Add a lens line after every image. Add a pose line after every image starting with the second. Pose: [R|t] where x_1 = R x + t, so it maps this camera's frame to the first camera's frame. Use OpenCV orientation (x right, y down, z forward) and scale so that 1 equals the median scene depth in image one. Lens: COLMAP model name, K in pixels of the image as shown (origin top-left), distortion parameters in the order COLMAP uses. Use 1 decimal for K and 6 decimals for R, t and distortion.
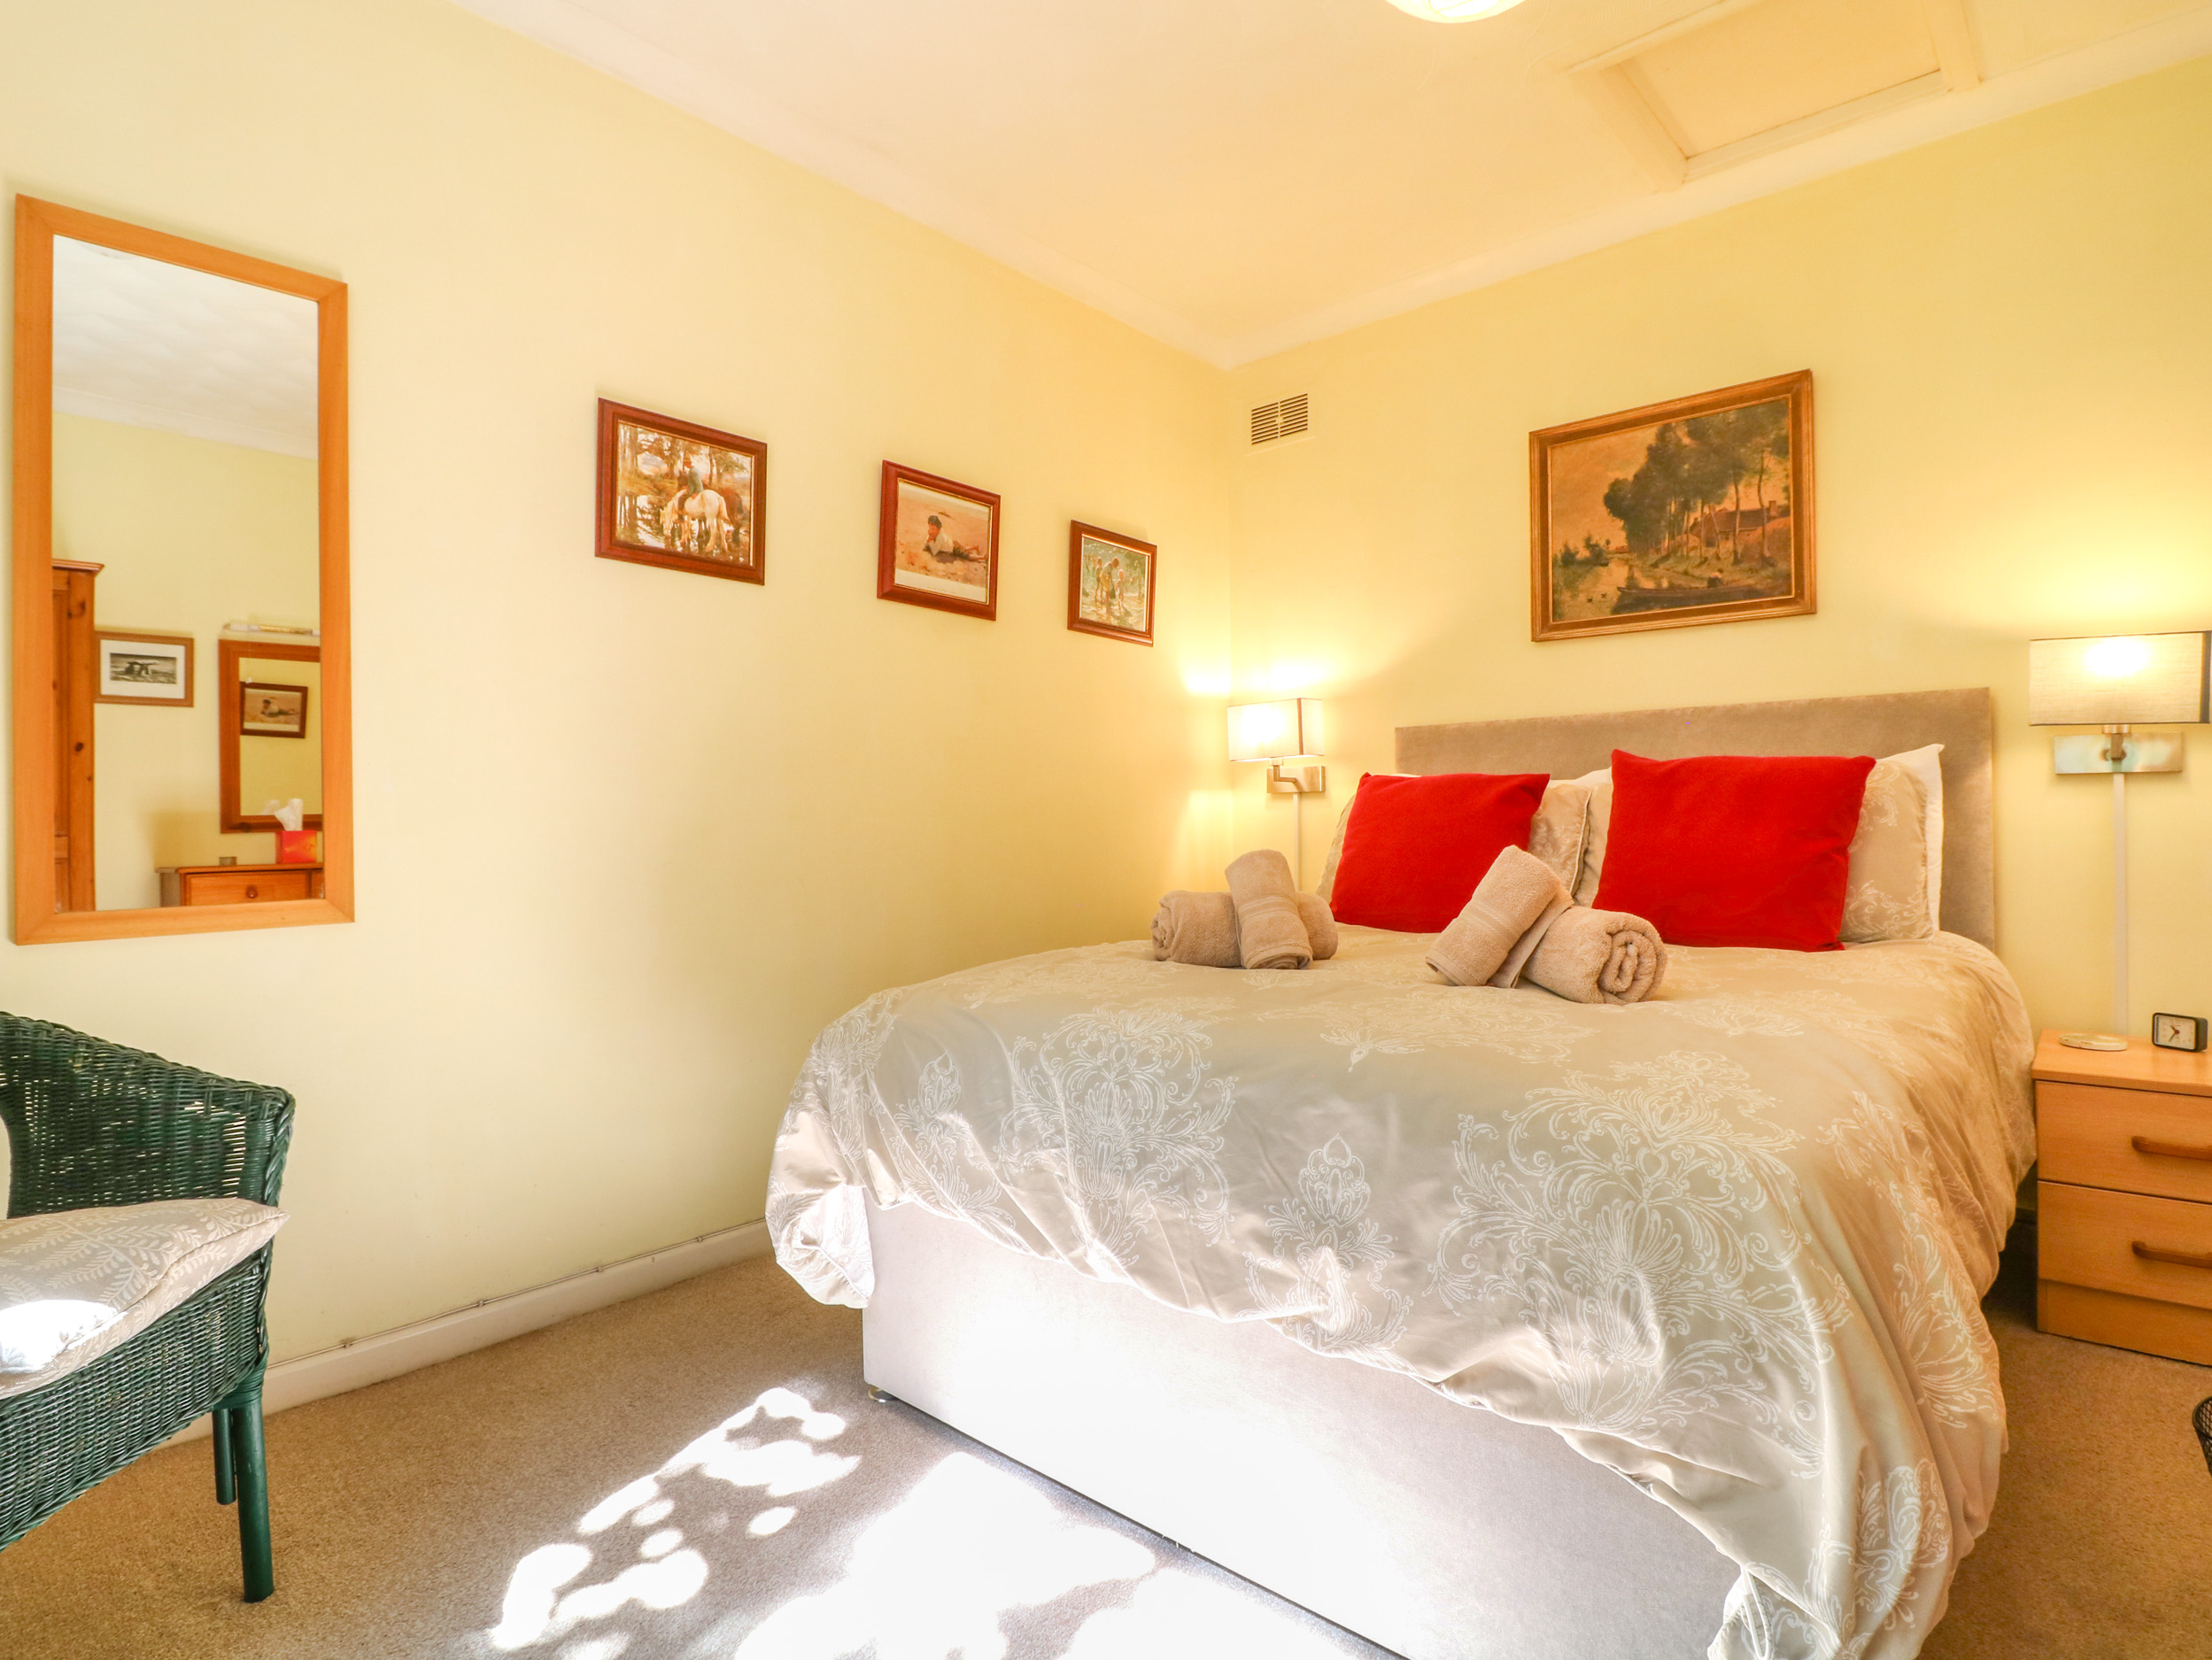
lens RADIAL K [[1160.5, 0, 1106.2], [0, 1160.5, 824.0], [0, 0, 1]] dist [-0.000810, -0.004397]
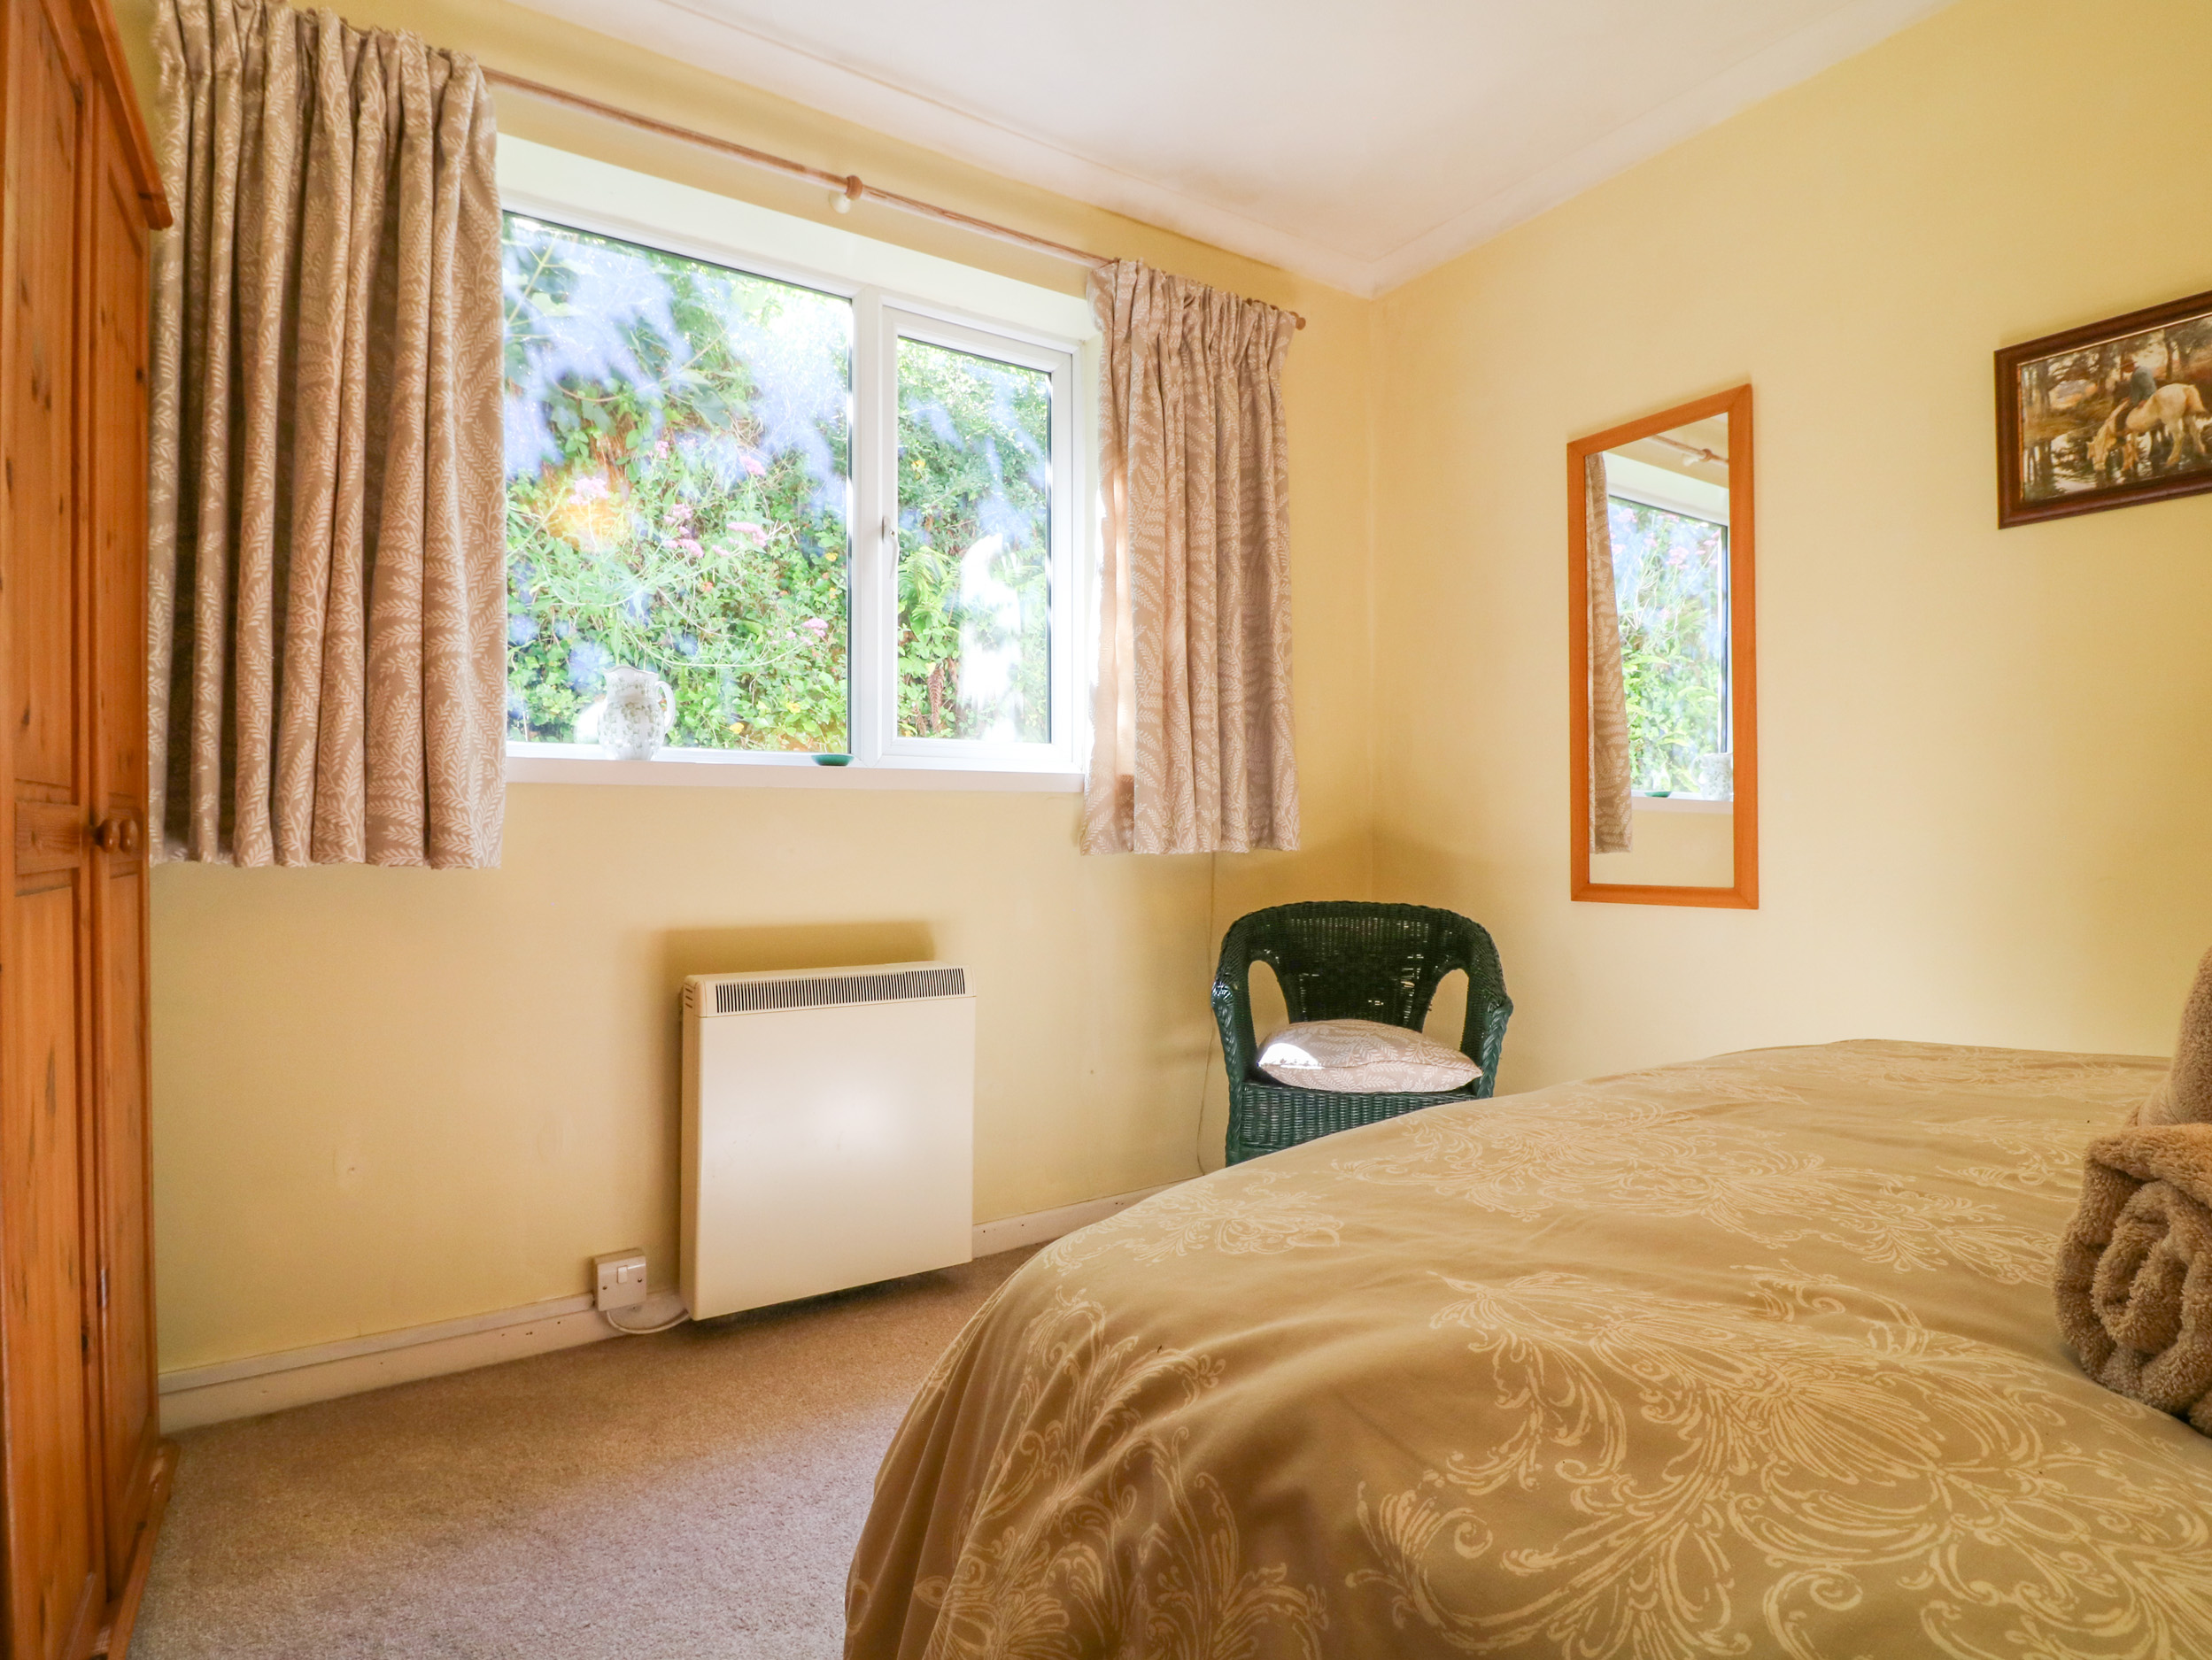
lens RADIAL K [[1160.5, 0, 1103.9], [0, 1160.5, 822.9], [0, 0, 1]] dist [-0.000810, -0.004397]
pose [[-0.259229, 0.001479, -0.965815, 0.570445], [-0.002726, 0.999994, 0.002263, -0.005495], [0.965812, 0.003219, -0.259224, 0.545253]]
